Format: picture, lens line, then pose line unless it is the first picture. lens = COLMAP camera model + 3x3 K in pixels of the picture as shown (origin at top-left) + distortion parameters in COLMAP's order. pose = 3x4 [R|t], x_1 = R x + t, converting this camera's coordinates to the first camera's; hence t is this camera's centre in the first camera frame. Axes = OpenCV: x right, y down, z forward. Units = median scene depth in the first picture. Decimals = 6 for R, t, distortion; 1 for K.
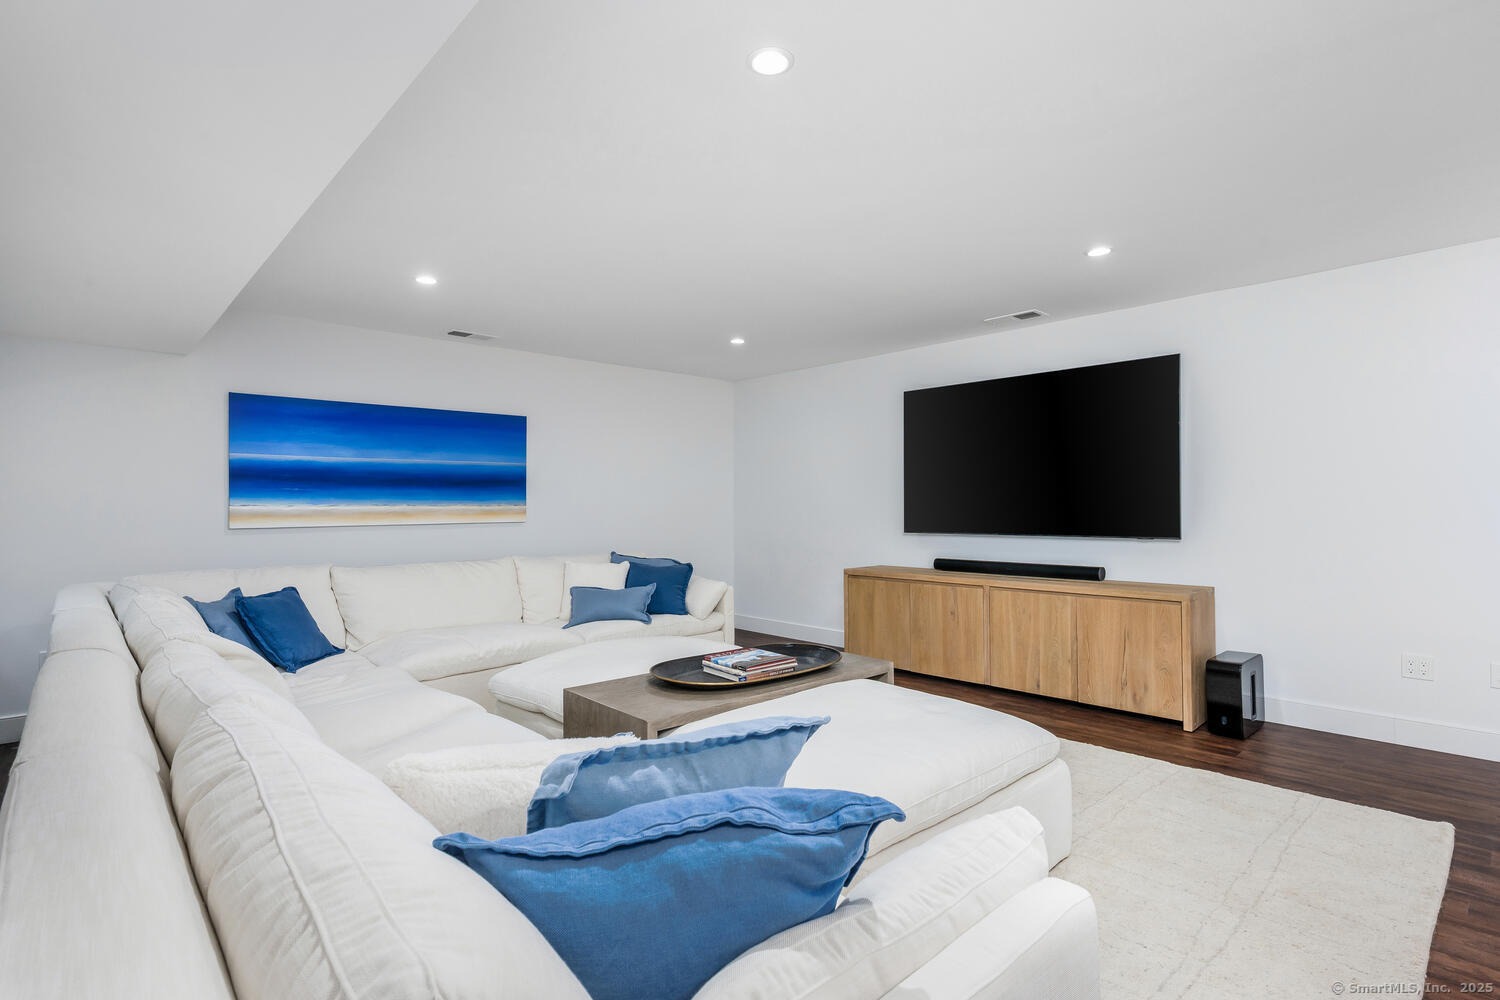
lens RADIAL K [[683.5, 0, 750.0], [0, 683.5, 500.0], [0, 0, 1]] dist [-0.001570, -0.000128]
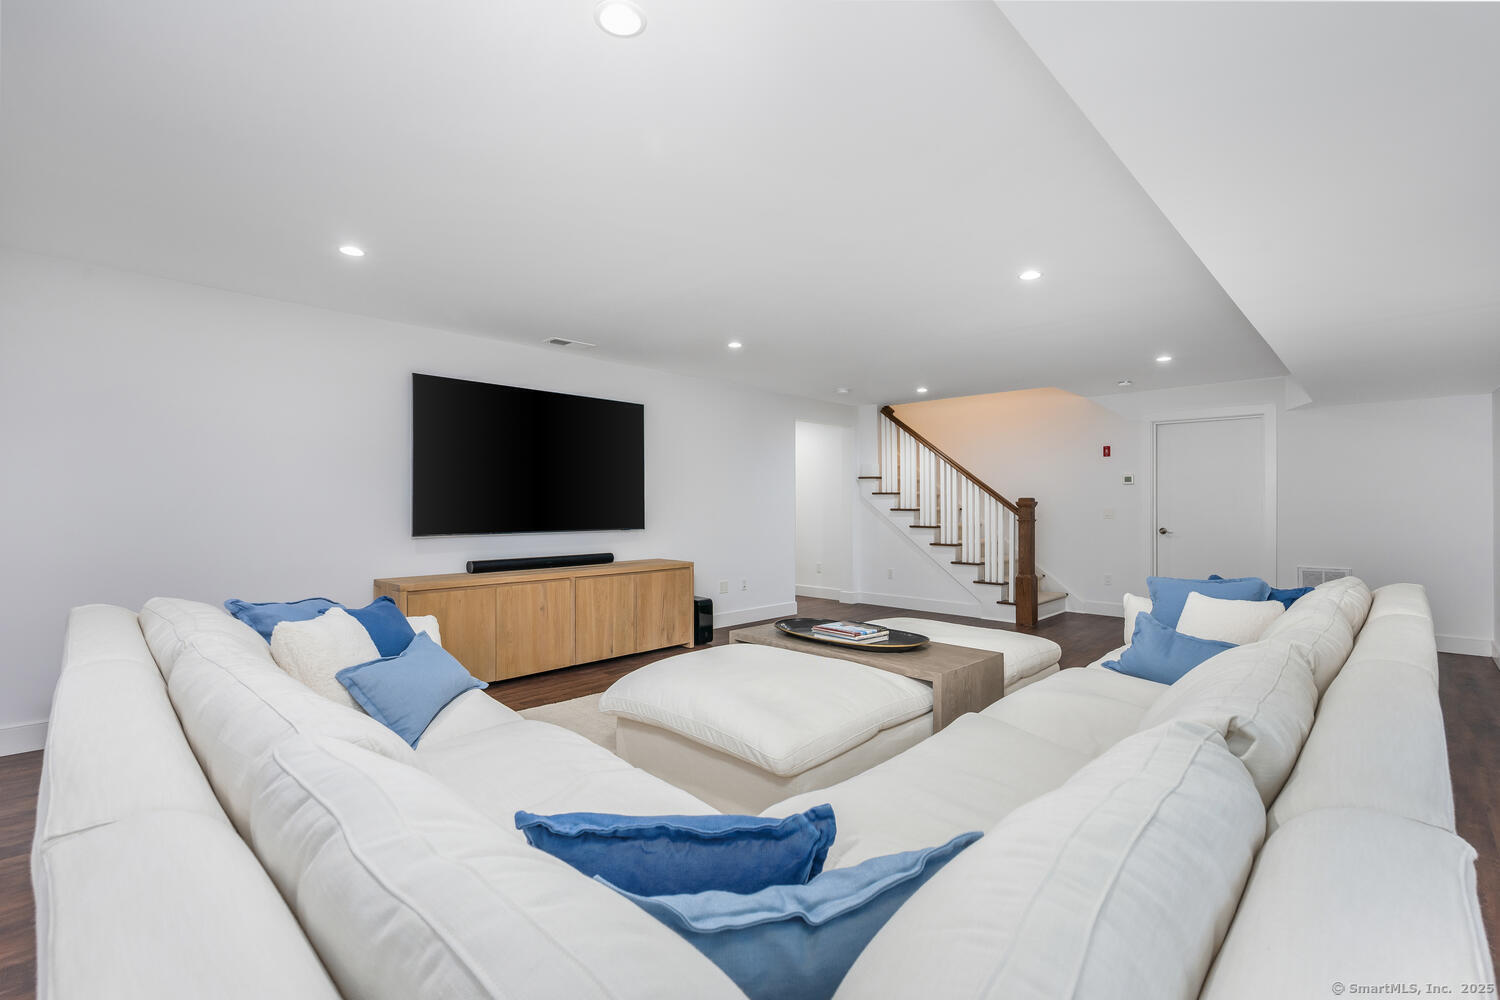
lens RADIAL K [[658.7, 0, 734.5], [0, 658.7, 501.7], [0, 0, 1]] dist [0.000129, 0.000019]
pose [[0.013165, 0.009925, 0.999864, -0.745841], [-0.012769, 0.999871, -0.009757, 0.008210], [-0.999832, -0.012638, 0.013290, 0.728972]]
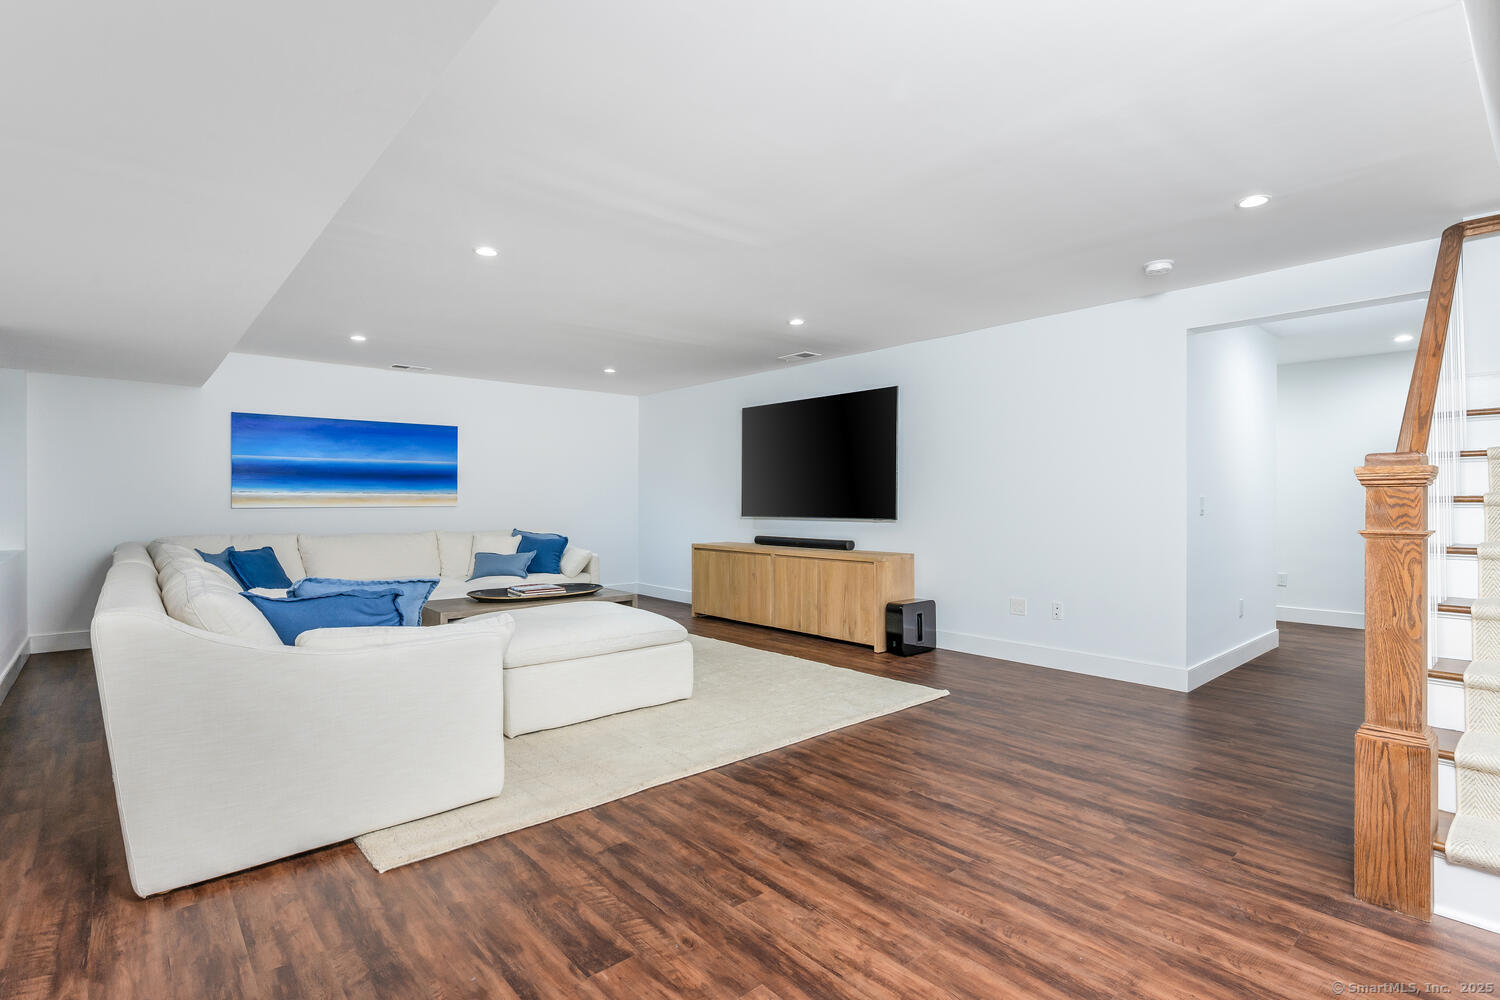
lens RADIAL K [[658.7, 0, 734.5], [0, 658.7, 501.7], [0, 0, 1]] dist [0.000129, 0.000019]
pose [[0.999440, 0.006788, -0.032772, 0.316507], [-0.006314, 0.999874, 0.014567, 0.001887], [0.032867, -0.014352, 0.999357, -0.324171]]
